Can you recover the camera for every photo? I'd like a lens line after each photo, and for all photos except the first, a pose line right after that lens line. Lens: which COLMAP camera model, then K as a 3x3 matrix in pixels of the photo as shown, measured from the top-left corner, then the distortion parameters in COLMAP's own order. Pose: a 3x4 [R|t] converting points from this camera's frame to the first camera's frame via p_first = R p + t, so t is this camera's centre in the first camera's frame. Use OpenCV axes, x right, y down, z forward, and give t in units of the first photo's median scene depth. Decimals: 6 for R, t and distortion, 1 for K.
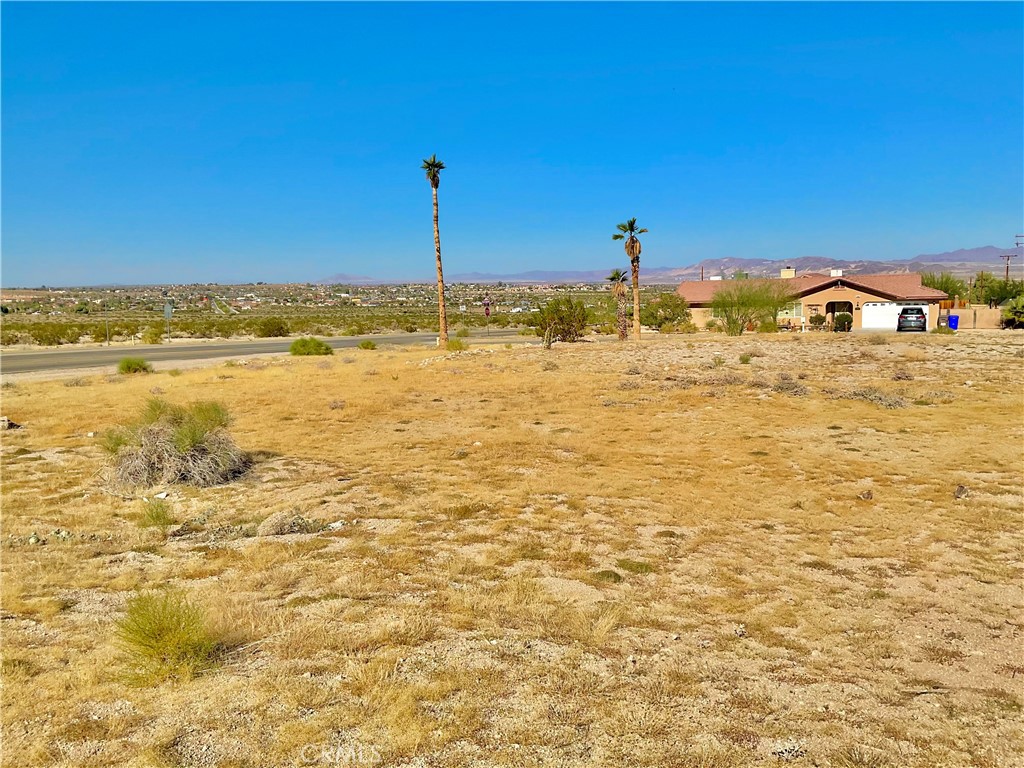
lens RADIAL K [[838.0, 0, 508.7], [0, 838.0, 385.9], [0, 0, 1]] dist [0.093206, -0.192835]
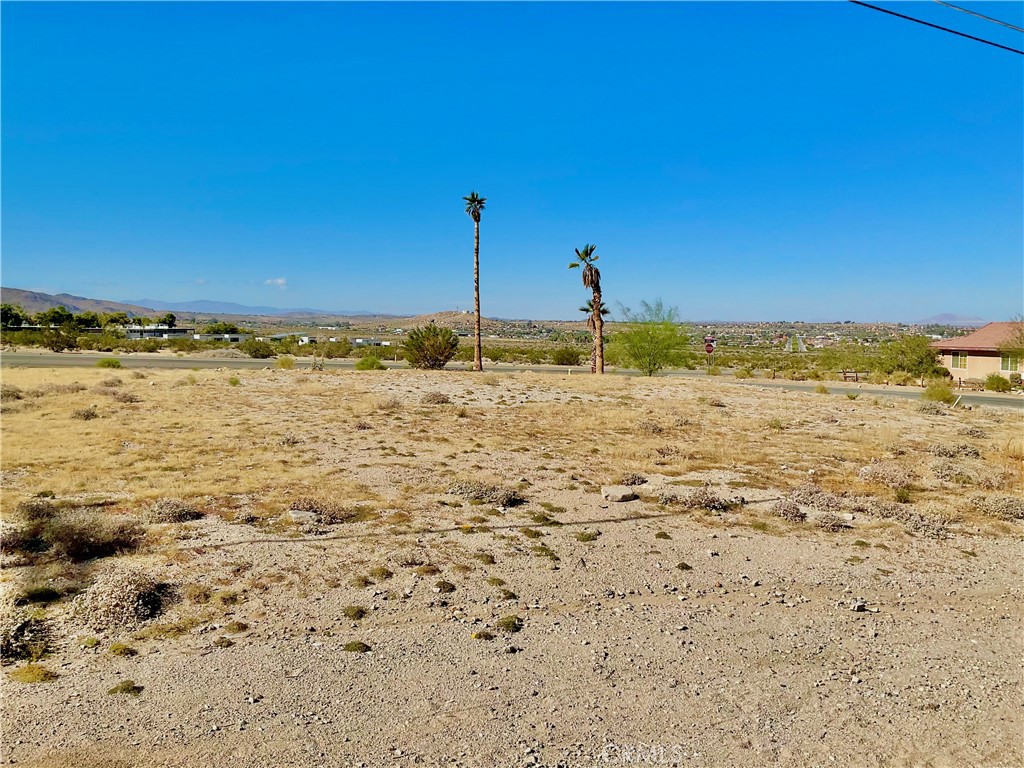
lens RADIAL K [[838.0, 0, 508.7], [0, 838.0, 385.9], [0, 0, 1]] dist [0.093206, -0.192835]
pose [[0.782504, 0.071574, -0.618519, 0.604947], [-0.099006, 0.995035, -0.010112, -0.025560], [0.614724, 0.069149, 0.785705, 0.217215]]
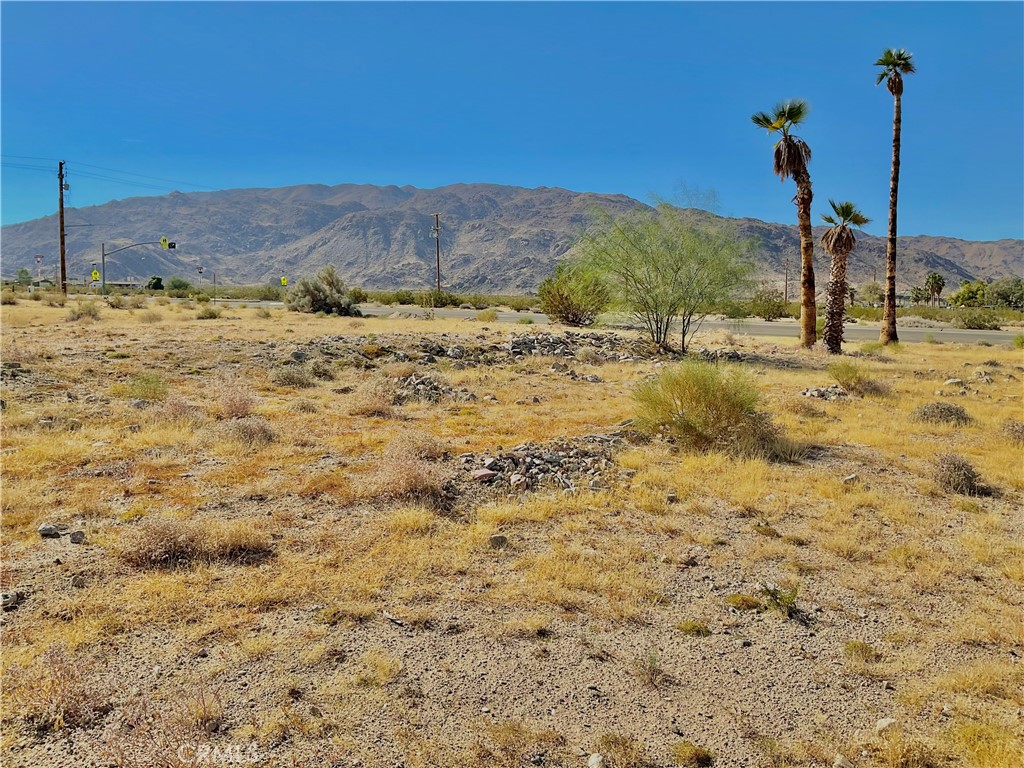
lens RADIAL K [[838.0, 0, 508.7], [0, 838.0, 385.9], [0, 0, 1]] dist [0.093206, -0.192835]
pose [[-0.294894, 0.108721, -0.949325, 0.641626], [-0.095436, 0.985187, 0.142474, -0.079843], [0.950752, 0.132615, -0.280150, 0.927883]]
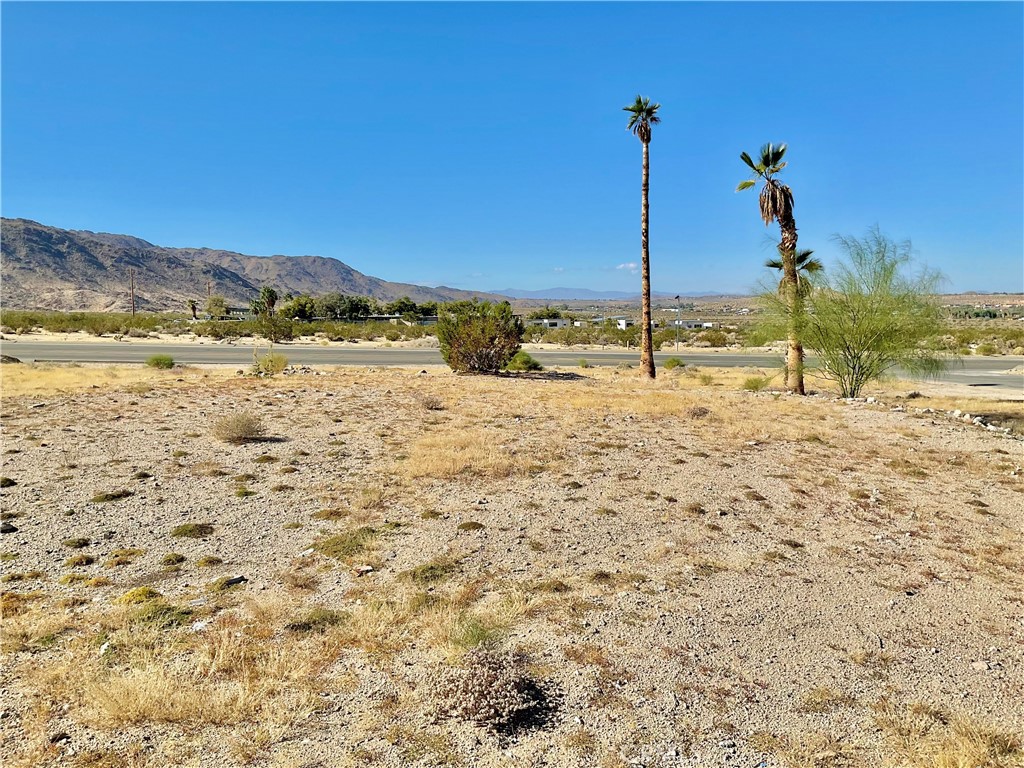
lens RADIAL K [[838.0, 0, 508.7], [0, 838.0, 385.9], [0, 0, 1]] dist [0.093206, -0.192835]
pose [[0.474785, 0.091189, -0.875365, 0.485349], [-0.096260, 0.994031, 0.051341, -0.061437], [0.874822, 0.059887, 0.480729, 0.579719]]
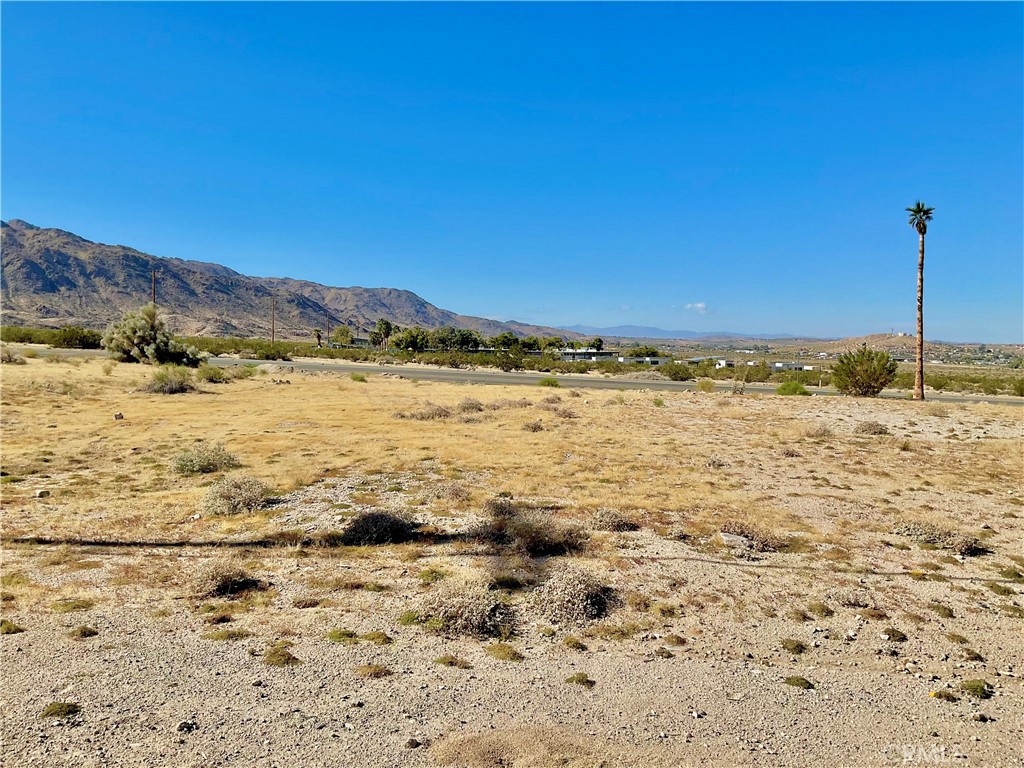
lens RADIAL K [[838.0, 0, 508.7], [0, 838.0, 385.9], [0, 0, 1]] dist [0.093206, -0.192835]
pose [[0.402148, 0.070242, -0.912876, 0.603378], [-0.130409, 0.991282, 0.018826, -0.024921], [0.906240, 0.111476, 0.407802, 0.214037]]
